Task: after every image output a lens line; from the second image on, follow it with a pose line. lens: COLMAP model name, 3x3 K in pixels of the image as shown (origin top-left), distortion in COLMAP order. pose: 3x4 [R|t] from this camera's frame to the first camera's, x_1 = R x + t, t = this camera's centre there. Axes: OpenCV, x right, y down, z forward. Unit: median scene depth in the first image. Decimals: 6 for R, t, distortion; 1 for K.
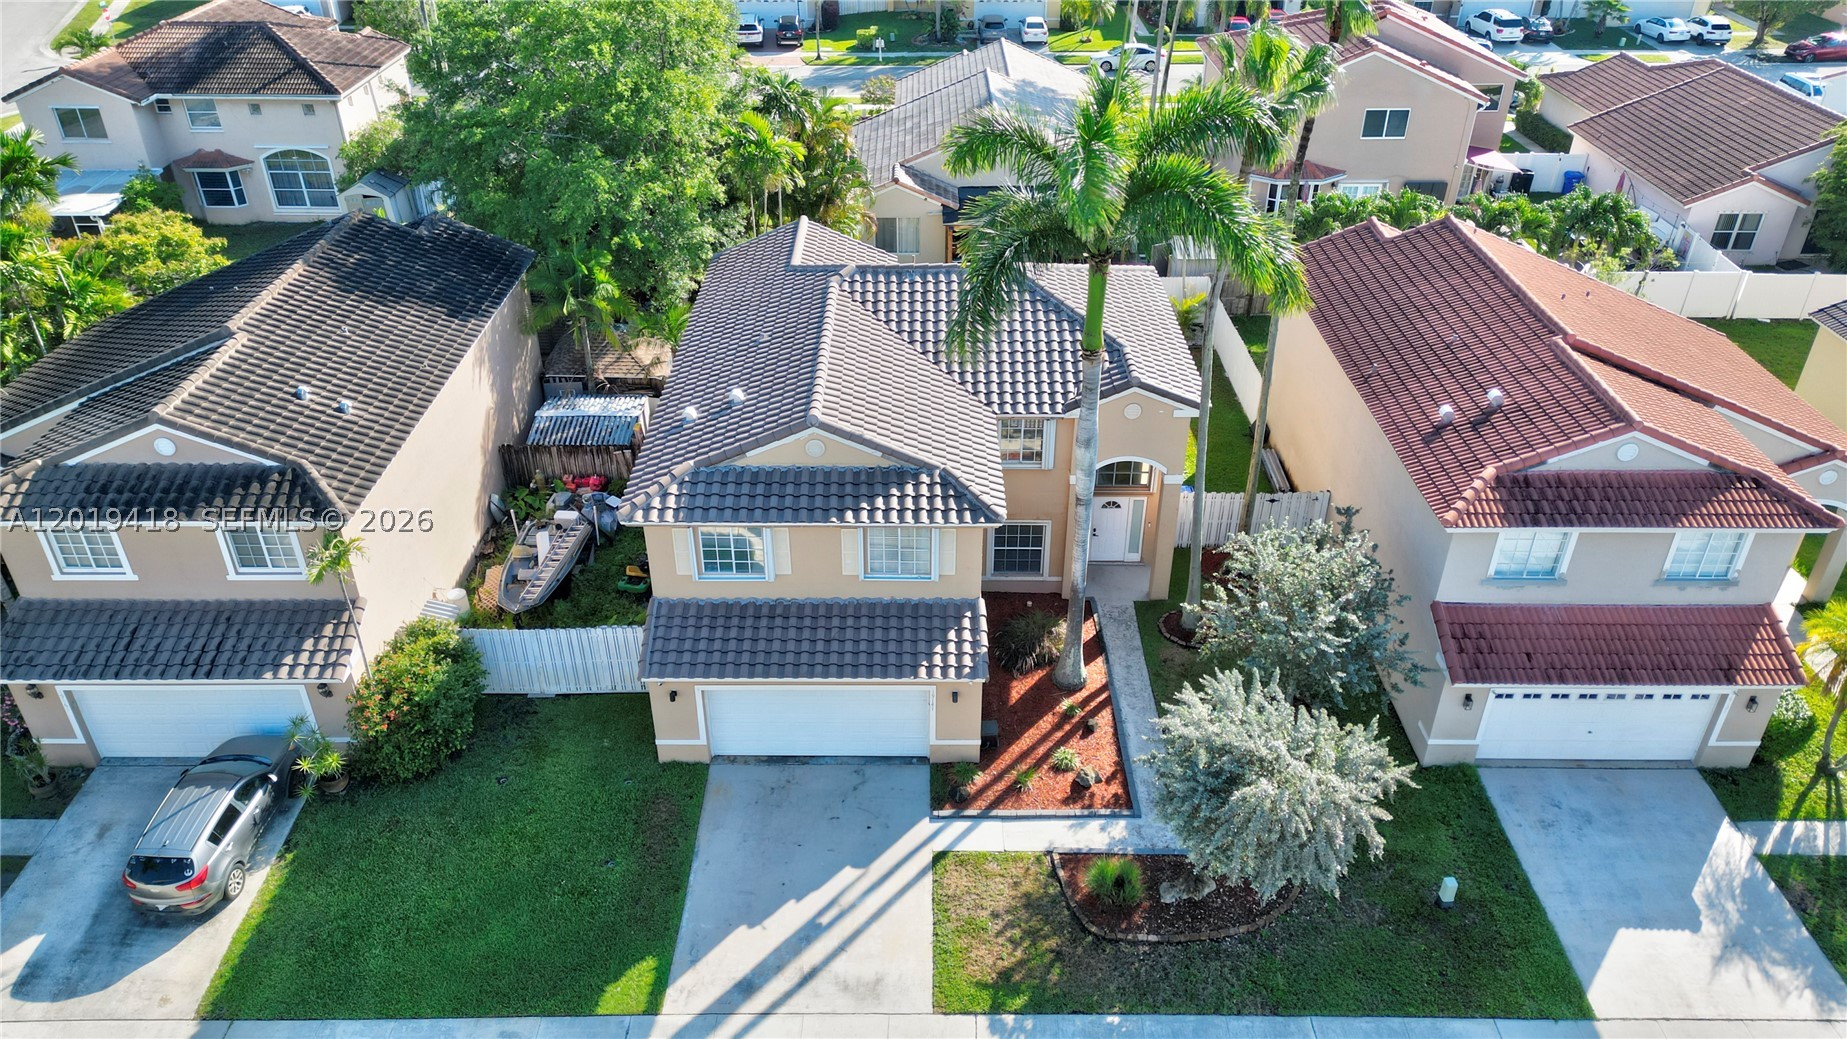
lens RADIAL K [[1288.6, 0, 935.6], [0, 1288.6, 523.3], [0, 0, 1]] dist [0.107624, -0.136102]
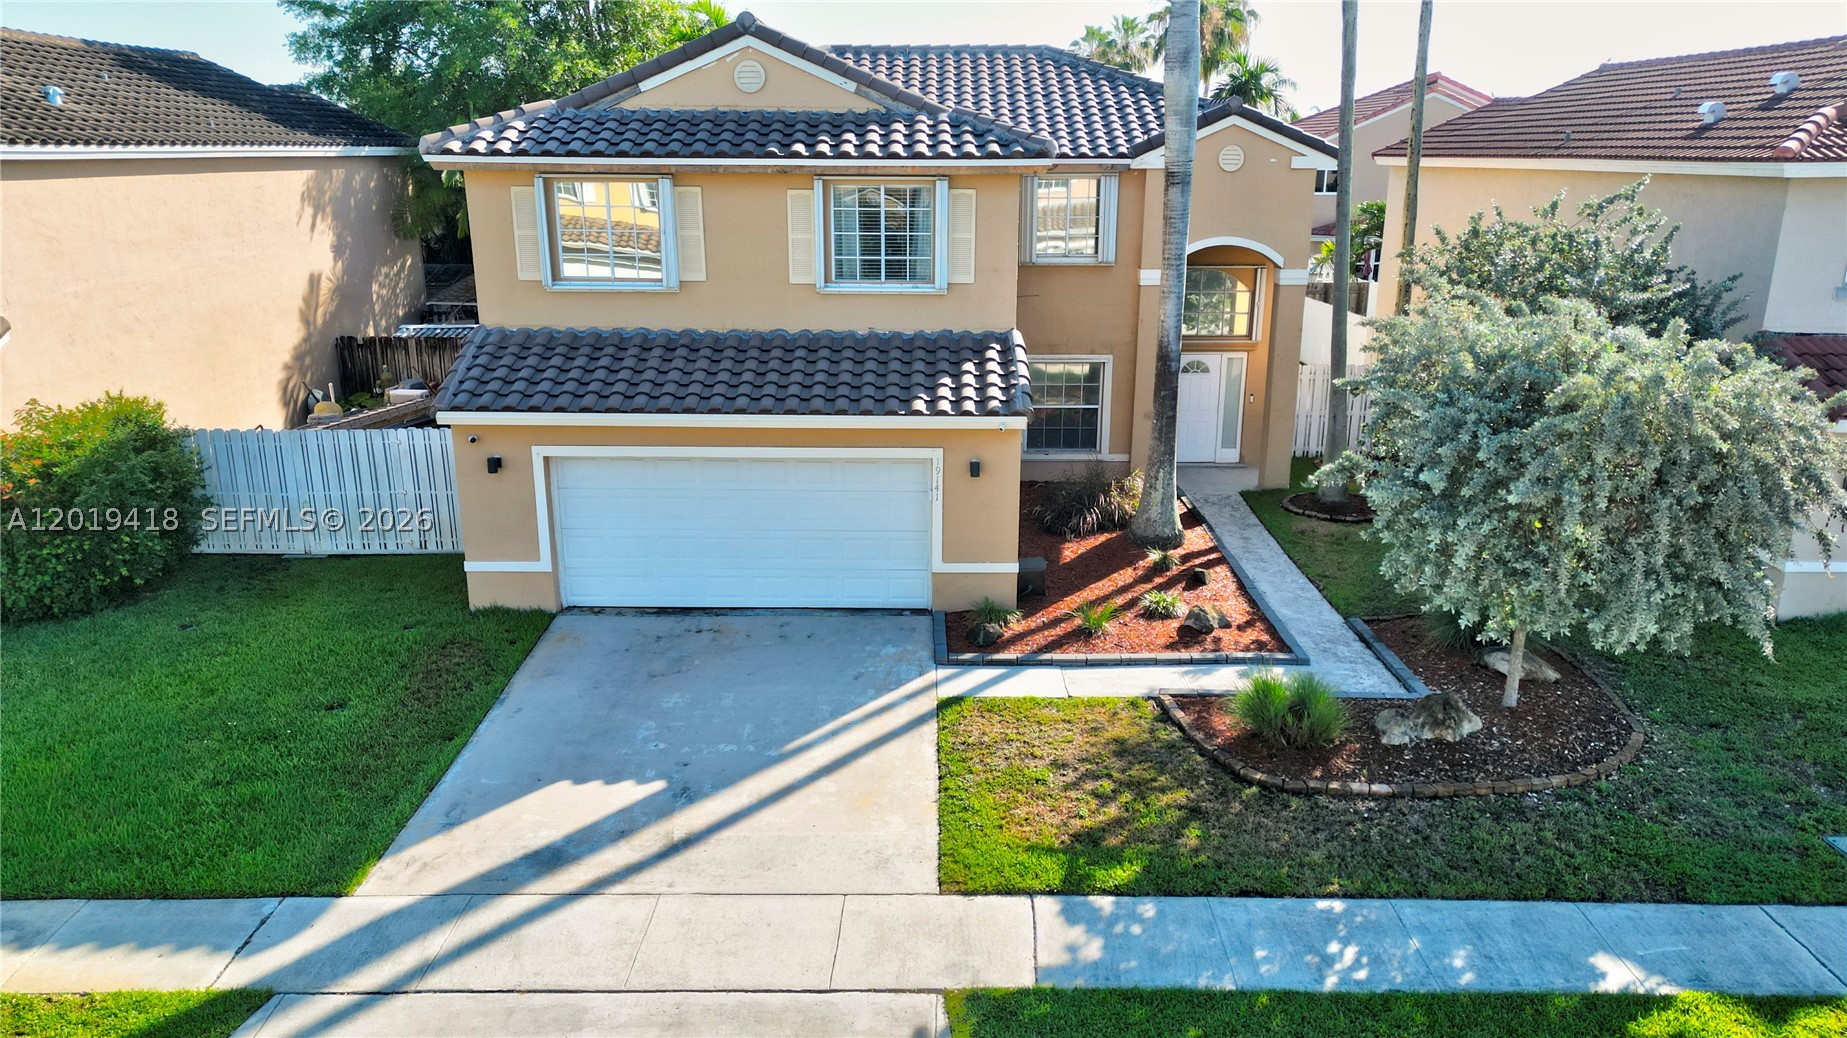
lens RADIAL K [[1288.6, 0, 935.6], [0, 1288.6, 522.8], [0, 0, 1]] dist [0.107624, -0.136102]
pose [[0.999991, -0.002764, -0.003238, -0.001205], [0.001760, 0.960970, -0.276646, 0.324517], [0.003876, 0.276638, 0.960966, 0.446152]]
